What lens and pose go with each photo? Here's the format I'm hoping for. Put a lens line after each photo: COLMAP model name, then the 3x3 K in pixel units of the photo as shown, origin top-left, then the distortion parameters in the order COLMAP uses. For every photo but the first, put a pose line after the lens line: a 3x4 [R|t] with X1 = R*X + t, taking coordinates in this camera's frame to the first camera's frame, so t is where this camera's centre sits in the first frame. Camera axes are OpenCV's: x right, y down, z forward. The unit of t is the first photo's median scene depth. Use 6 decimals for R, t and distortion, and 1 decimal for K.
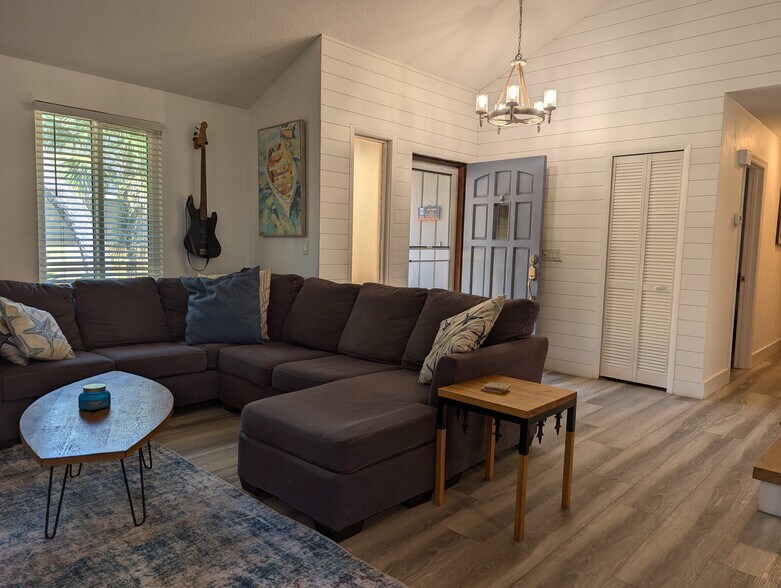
lens RADIAL K [[563.4, 0, 389.9], [0, 563.4, 292.3], [0, 0, 1]] dist [0.011171, -0.000002]
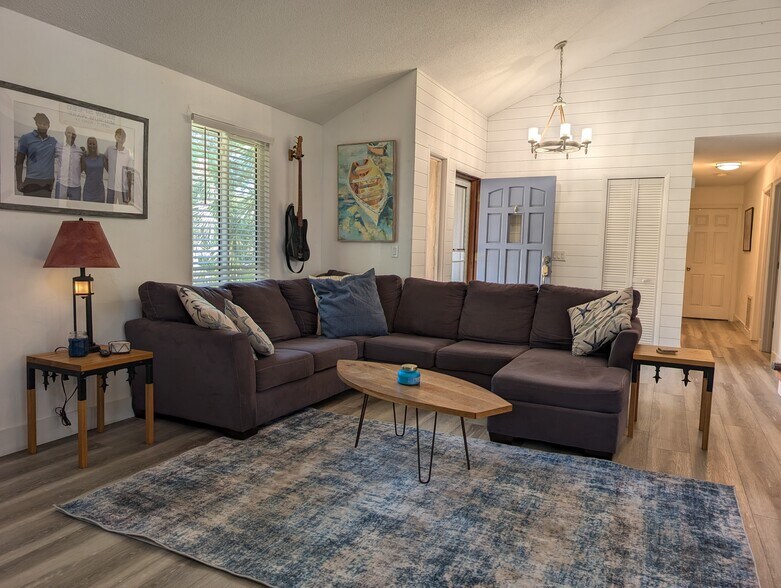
lens RADIAL K [[563.4, 0, 391.0], [0, 563.4, 295.5], [0, 0, 1]] dist [0.011171, -0.000002]
pose [[0.956125, -0.027839, 0.291635, -0.484933], [0.025358, 0.999603, 0.012283, -0.003899], [-0.291861, -0.004349, 0.956451, -0.092987]]
